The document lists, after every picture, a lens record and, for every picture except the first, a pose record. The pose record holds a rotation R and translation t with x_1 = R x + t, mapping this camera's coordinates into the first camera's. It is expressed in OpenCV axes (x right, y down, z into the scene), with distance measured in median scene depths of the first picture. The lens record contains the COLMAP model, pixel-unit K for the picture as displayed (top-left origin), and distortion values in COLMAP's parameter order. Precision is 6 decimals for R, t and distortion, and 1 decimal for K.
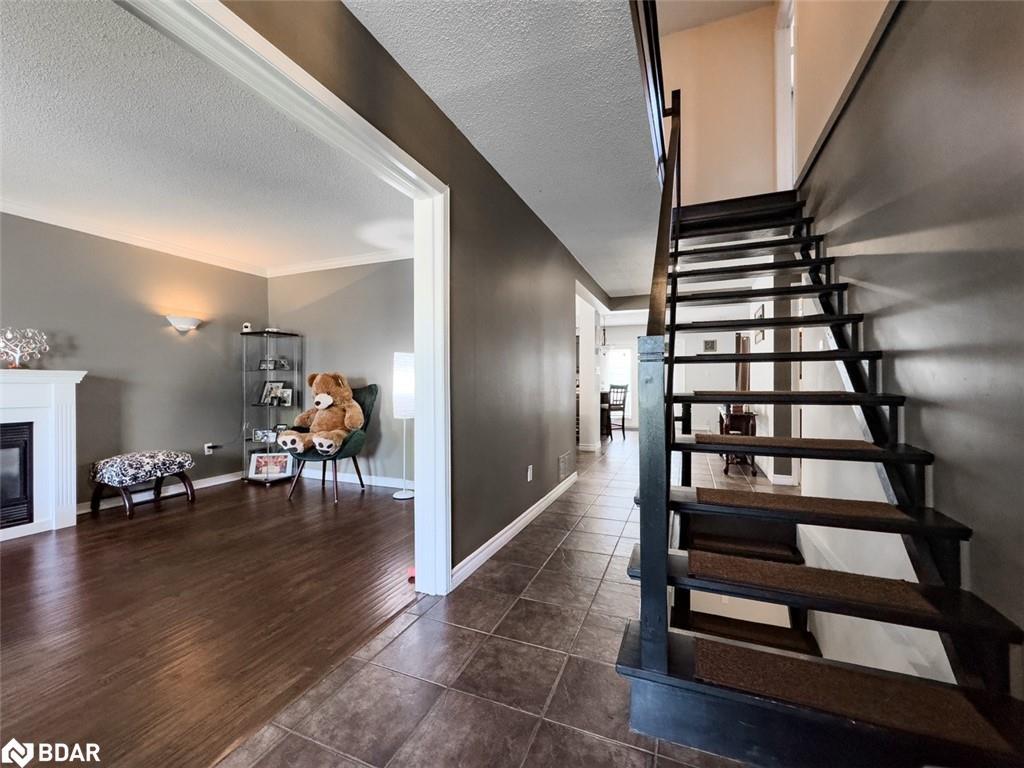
lens RADIAL K [[419.5, 0, 512.0], [0, 419.5, 384.0], [0, 0, 1]] dist [-0.001609, -0.000036]
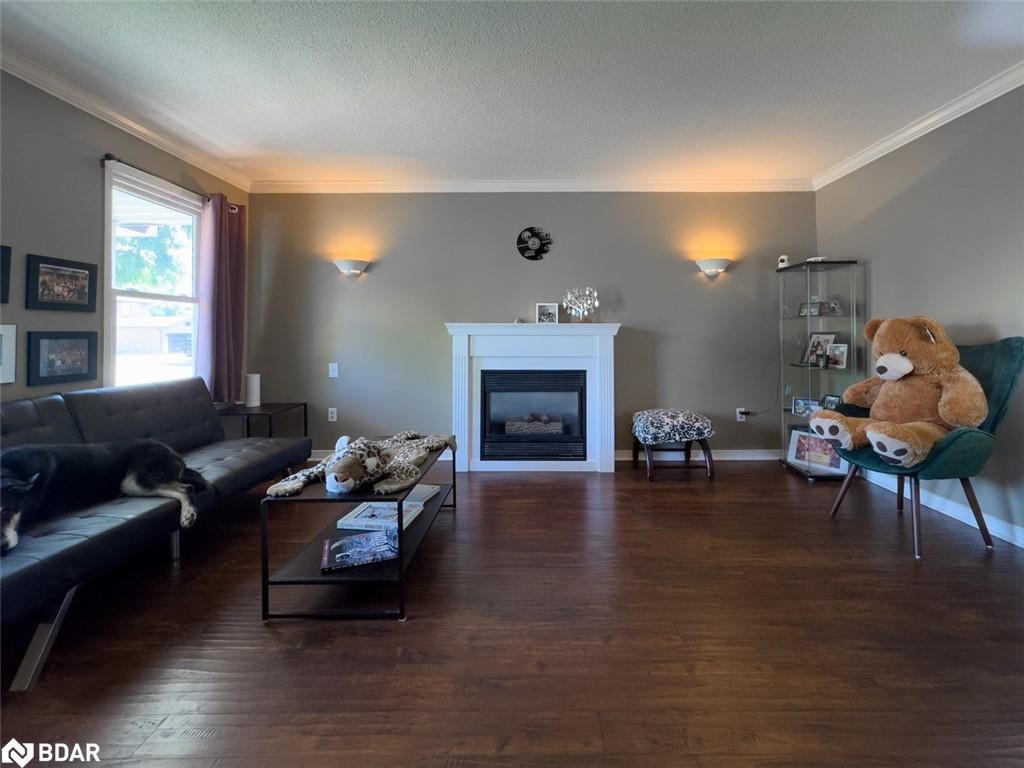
lens RADIAL K [[459.8, 0, 514.0], [0, 459.8, 328.9], [0, 0, 1]] dist [-0.001694, -0.000483]
pose [[0.391384, -0.012318, -0.920145, -0.073157], [-0.000339, 0.999908, -0.013530, -0.002081], [0.920227, 0.005607, 0.391344, 0.272193]]
